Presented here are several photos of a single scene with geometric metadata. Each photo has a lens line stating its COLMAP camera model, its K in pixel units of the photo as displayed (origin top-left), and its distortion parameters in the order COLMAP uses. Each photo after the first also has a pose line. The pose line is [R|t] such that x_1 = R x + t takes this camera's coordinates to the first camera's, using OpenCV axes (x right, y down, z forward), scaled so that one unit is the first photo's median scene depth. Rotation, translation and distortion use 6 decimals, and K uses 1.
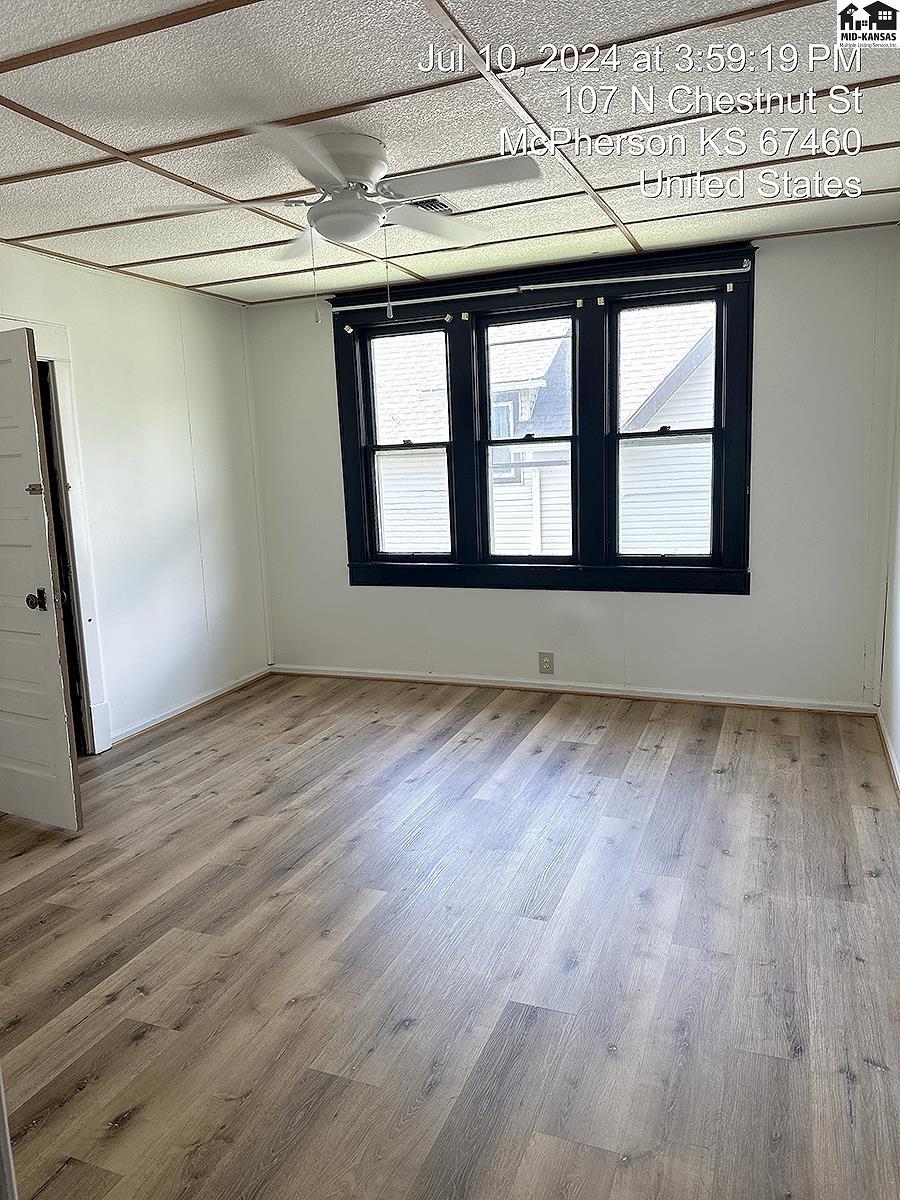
lens RADIAL K [[828.6, 0, 450.0], [0, 828.6, 600.0], [0, 0, 1]] dist [-0.002759, -0.002053]
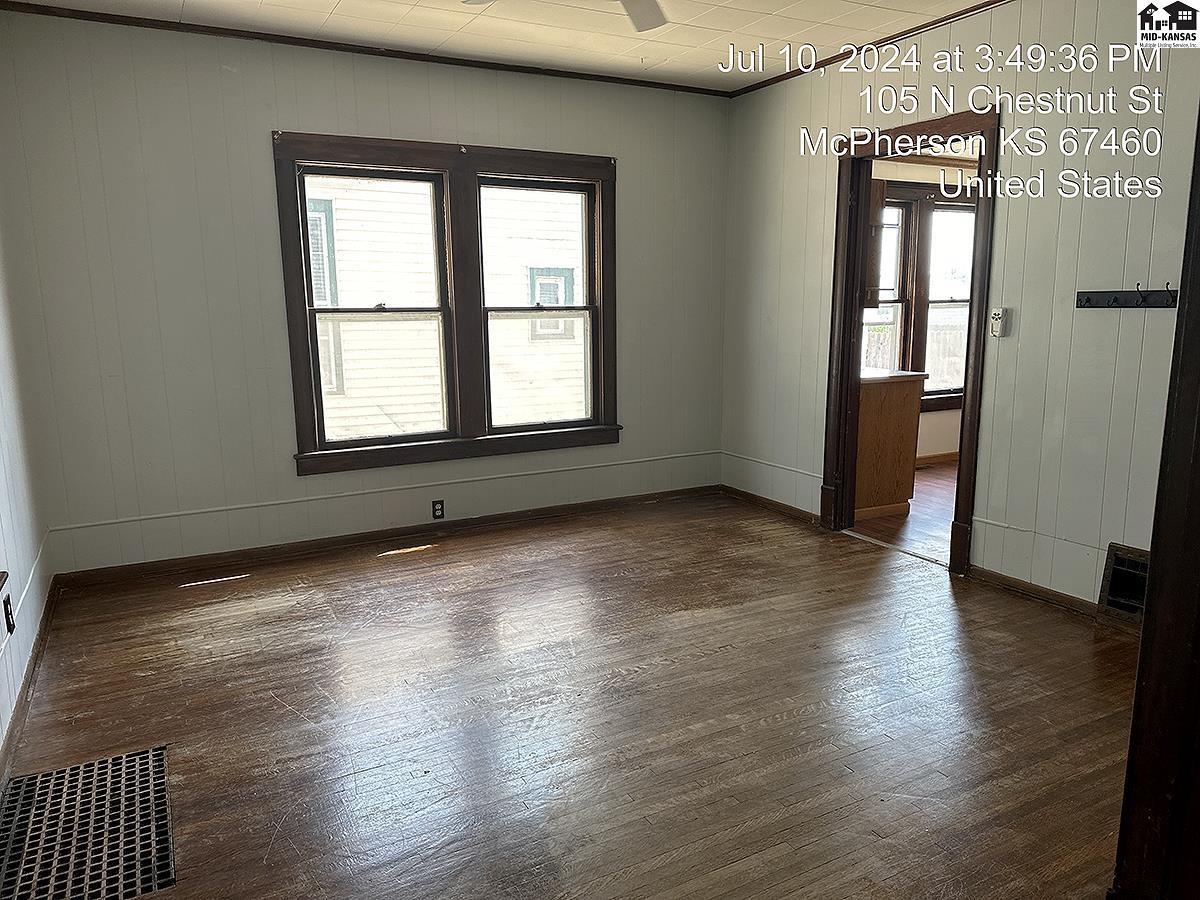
lens RADIAL K [[845.6, 0, 598.9], [0, 845.6, 492.5], [0, 0, 1]] dist [0.005944, 0.001260]
pose [[0.638770, -0.126294, 0.758962, -0.571218], [0.127216, 0.990195, 0.057702, -0.017934], [-0.758808, 0.059693, 0.648574, 0.248840]]
